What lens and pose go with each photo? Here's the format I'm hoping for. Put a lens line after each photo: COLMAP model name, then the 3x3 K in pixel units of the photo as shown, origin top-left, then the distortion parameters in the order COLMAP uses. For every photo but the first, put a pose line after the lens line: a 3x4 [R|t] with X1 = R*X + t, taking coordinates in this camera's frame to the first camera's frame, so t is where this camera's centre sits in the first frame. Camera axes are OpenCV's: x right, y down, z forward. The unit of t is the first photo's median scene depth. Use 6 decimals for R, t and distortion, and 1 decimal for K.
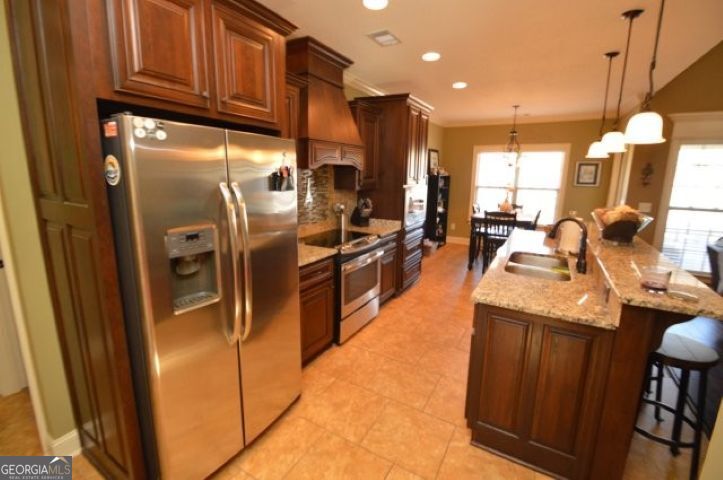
lens RADIAL K [[322.4, 0, 362.5], [0, 322.4, 233.7], [0, 0, 1]] dist [0.003268, -0.010653]
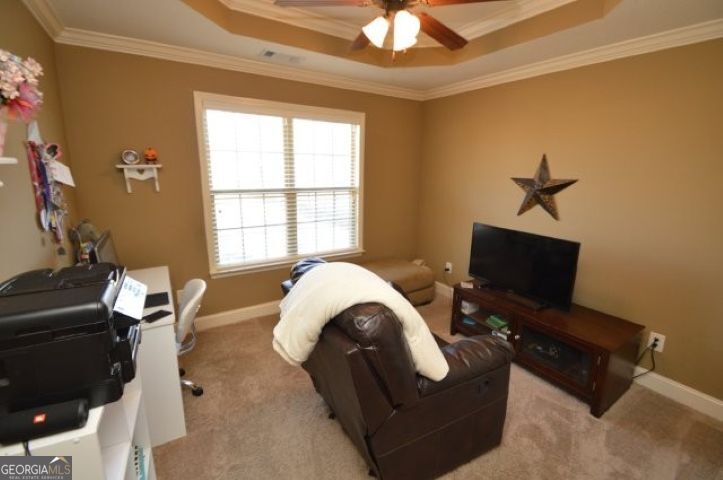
lens RADIAL K [[322.4, 0, 362.5], [0, 322.4, 233.7], [0, 0, 1]] dist [0.003268, -0.010653]
pose [[0.459574, -0.188533, 0.867898, 0.082350], [0.138673, 0.980456, 0.139554, -0.165317], [-0.877246, 0.056219, 0.476737, 0.852480]]
